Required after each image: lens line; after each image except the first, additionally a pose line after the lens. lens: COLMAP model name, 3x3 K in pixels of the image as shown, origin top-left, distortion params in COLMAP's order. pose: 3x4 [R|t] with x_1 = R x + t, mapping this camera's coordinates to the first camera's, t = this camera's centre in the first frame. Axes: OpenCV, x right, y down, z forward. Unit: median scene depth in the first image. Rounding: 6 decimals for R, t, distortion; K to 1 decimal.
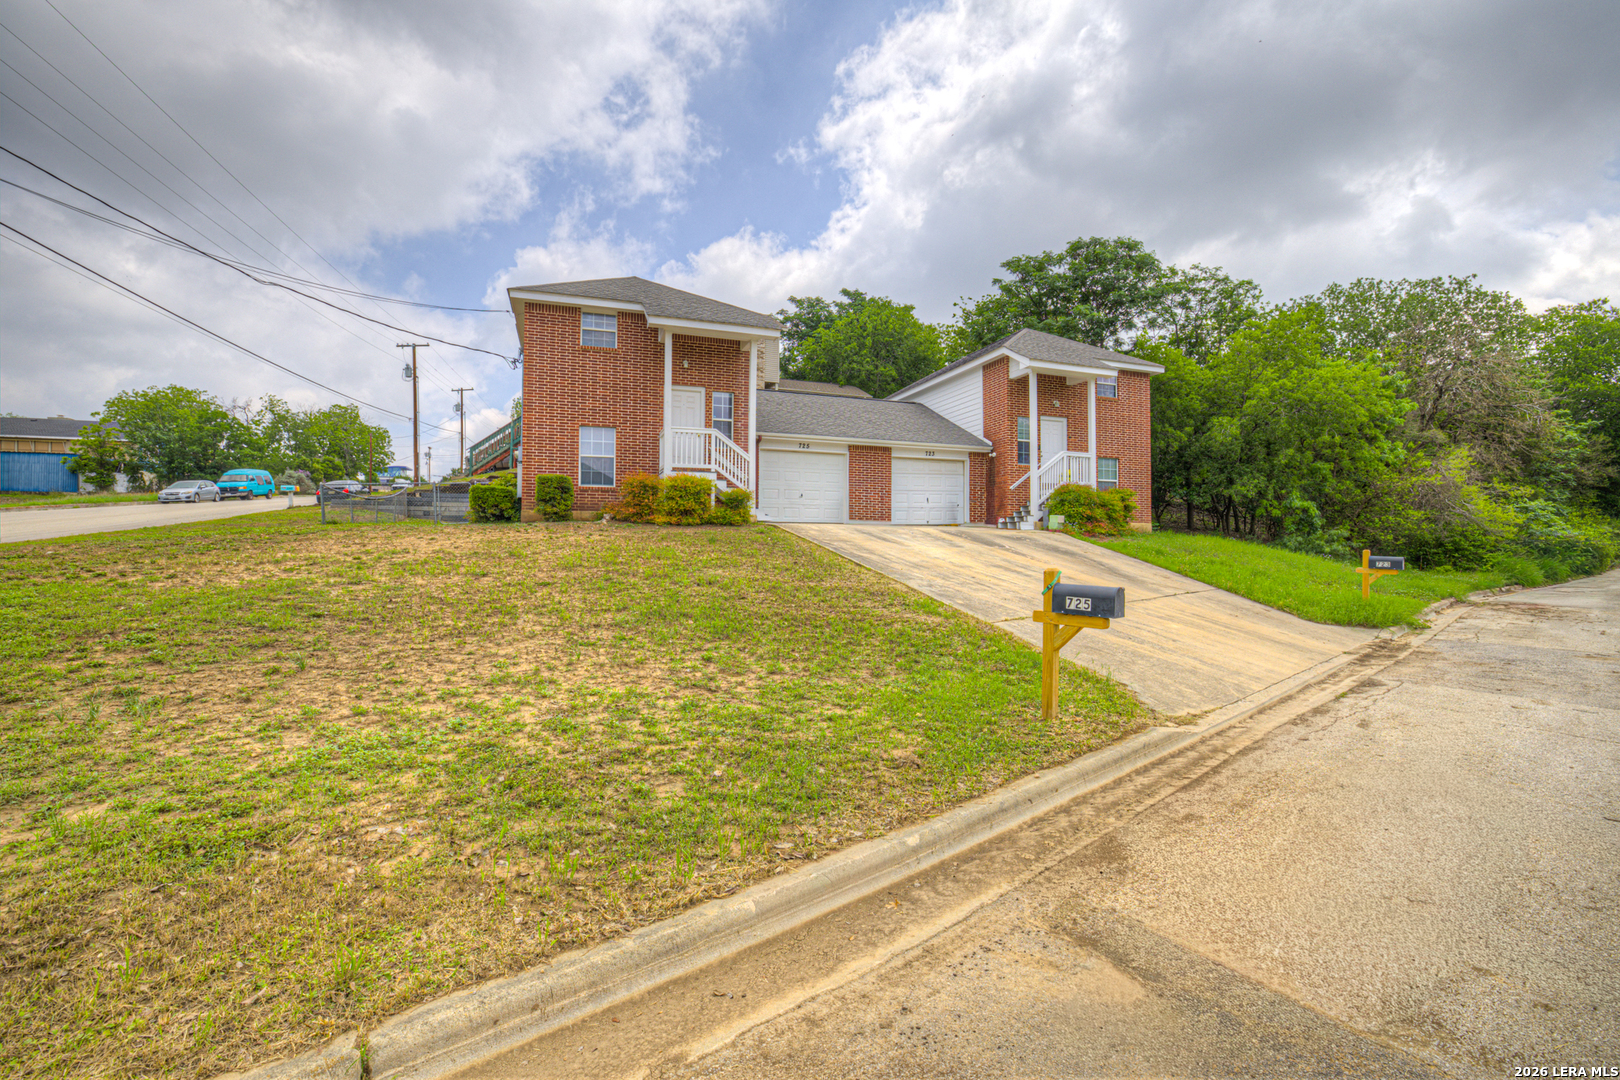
lens RADIAL K [[698.9, 0, 805.1], [0, 698.9, 549.0], [0, 0, 1]] dist [-0.023585, 0.004115]
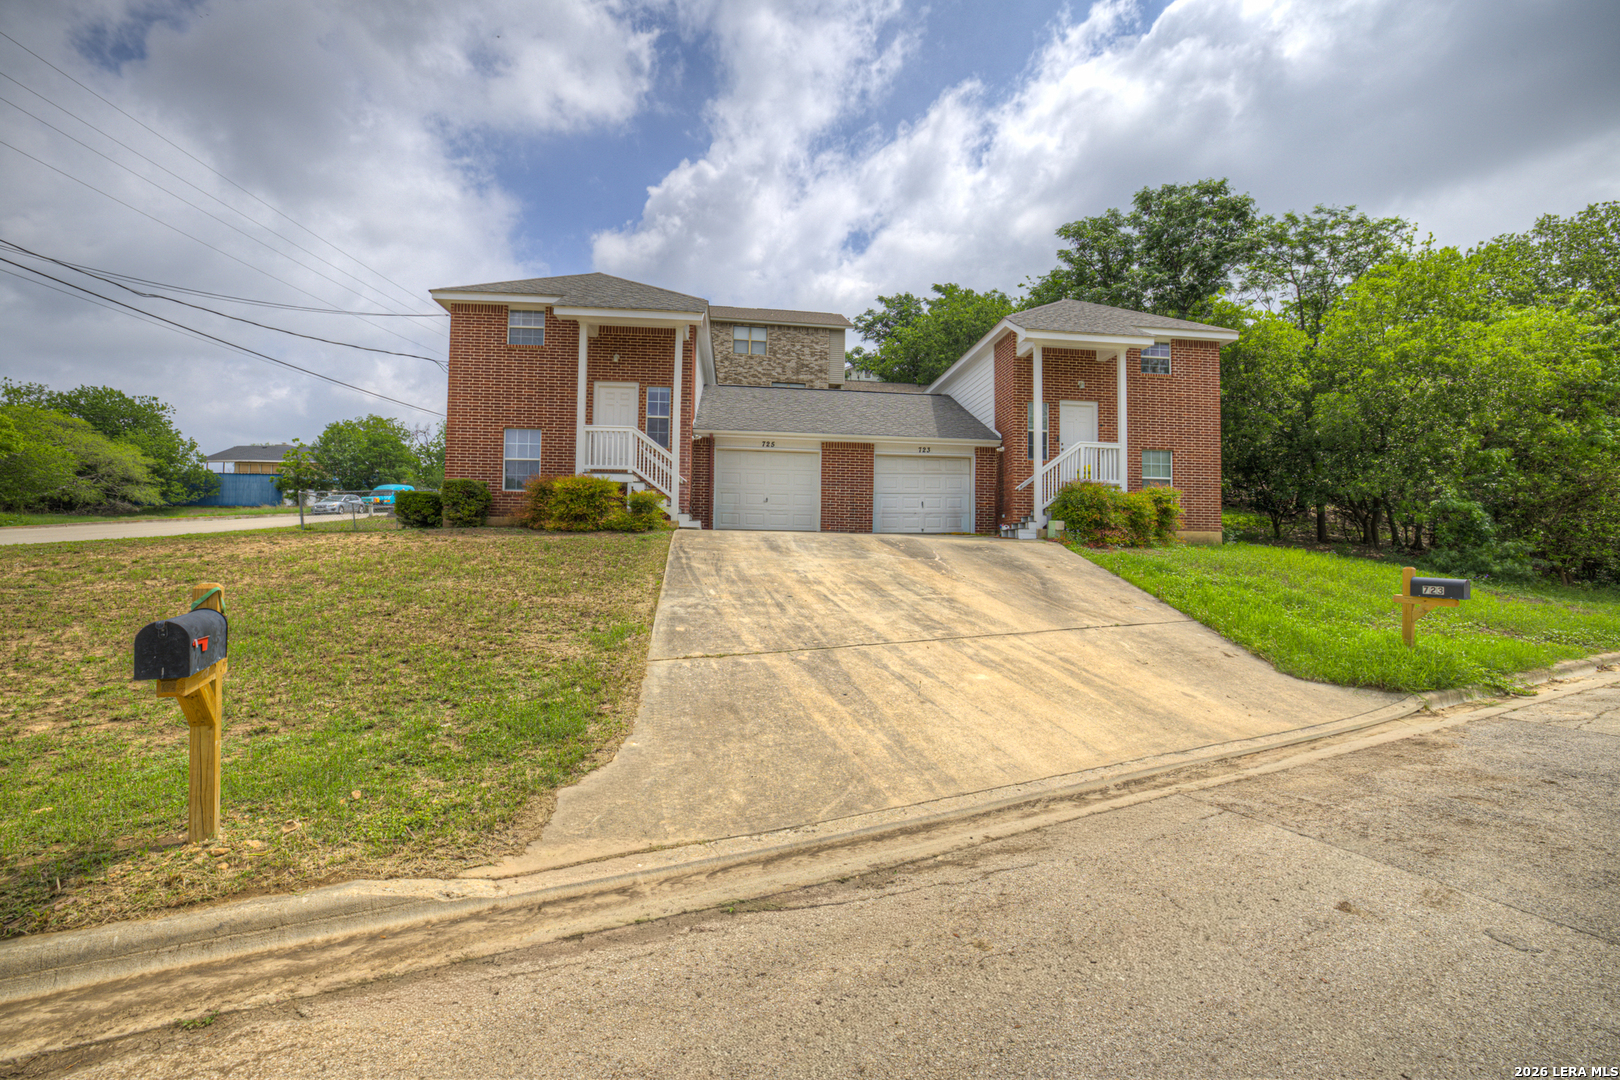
lens RADIAL K [[698.9, 0, 798.1], [0, 698.9, 541.4], [0, 0, 1]] dist [-0.023585, 0.004115]
pose [[0.970126, 0.004726, -0.242556, 0.235926], [-0.011793, 0.999547, -0.027688, 0.000508], [0.242315, 0.029721, 0.969742, 0.136854]]
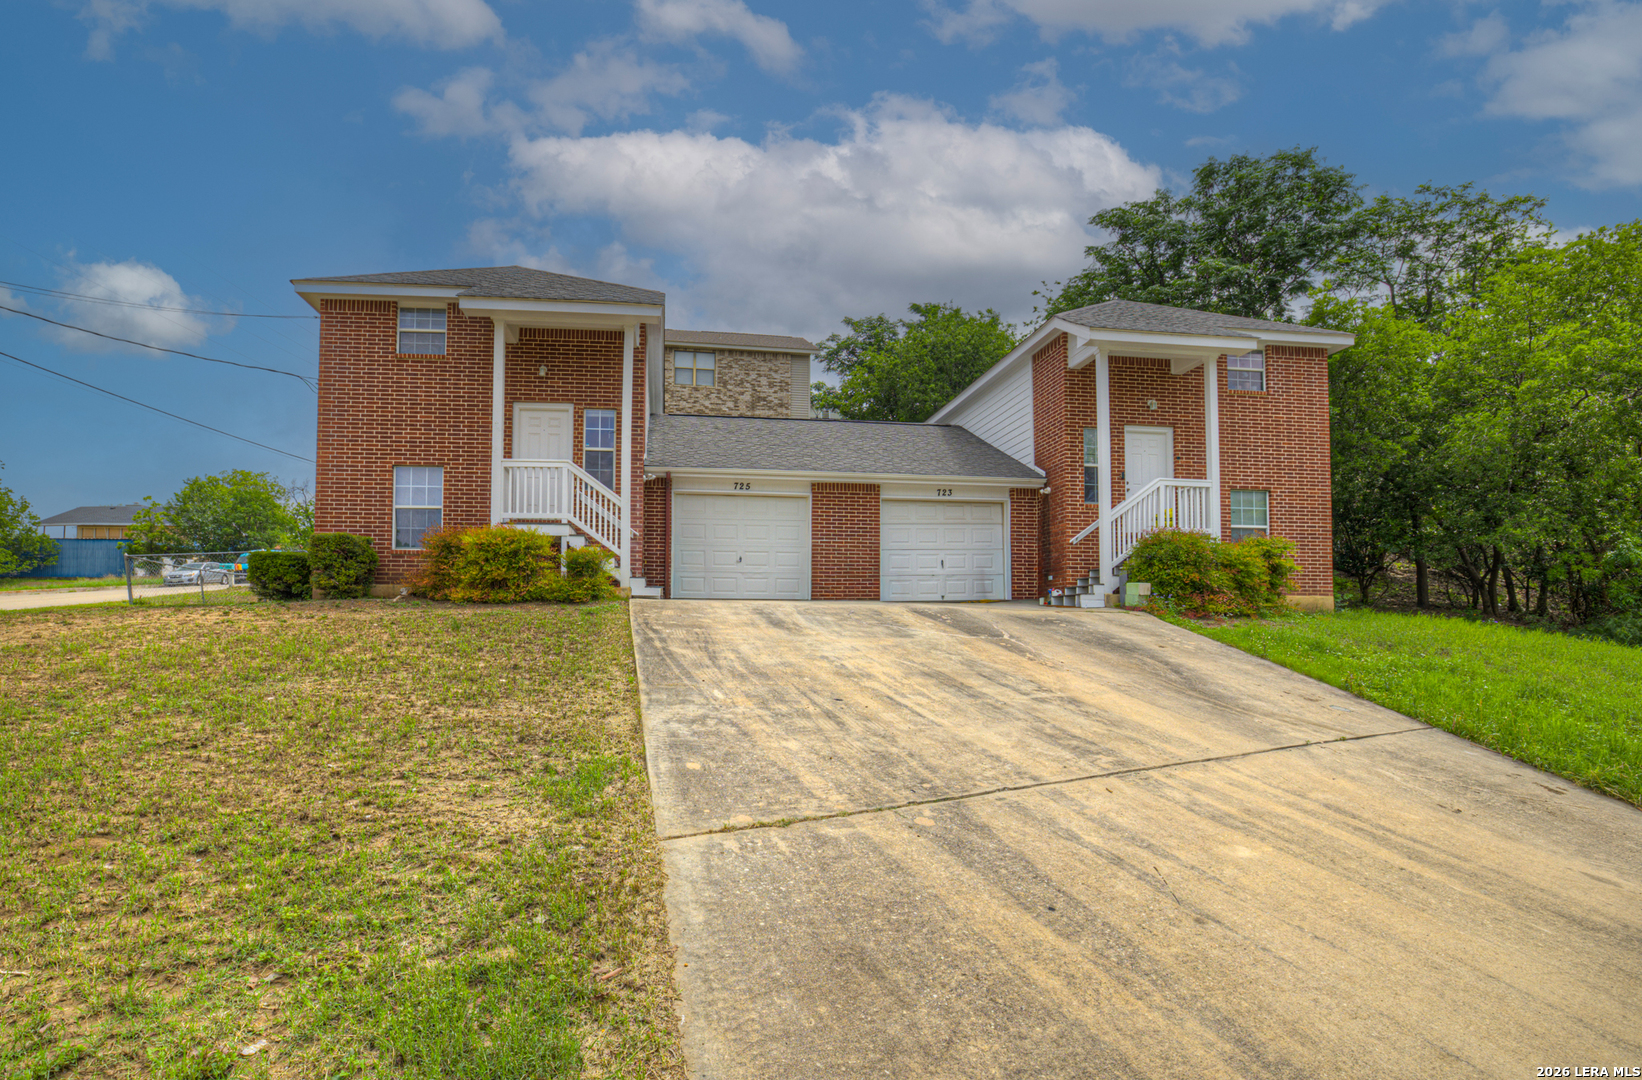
lens RADIAL K [[795.9, 0, 738.3], [0, 795.9, 614.1], [0, 0, 1]] dist [-0.028014, 0.008885]
pose [[0.971715, -0.004211, -0.236120, 0.165909], [-0.002006, 0.999658, -0.026082, -0.002983], [0.236149, 0.025818, 0.971374, 0.232928]]
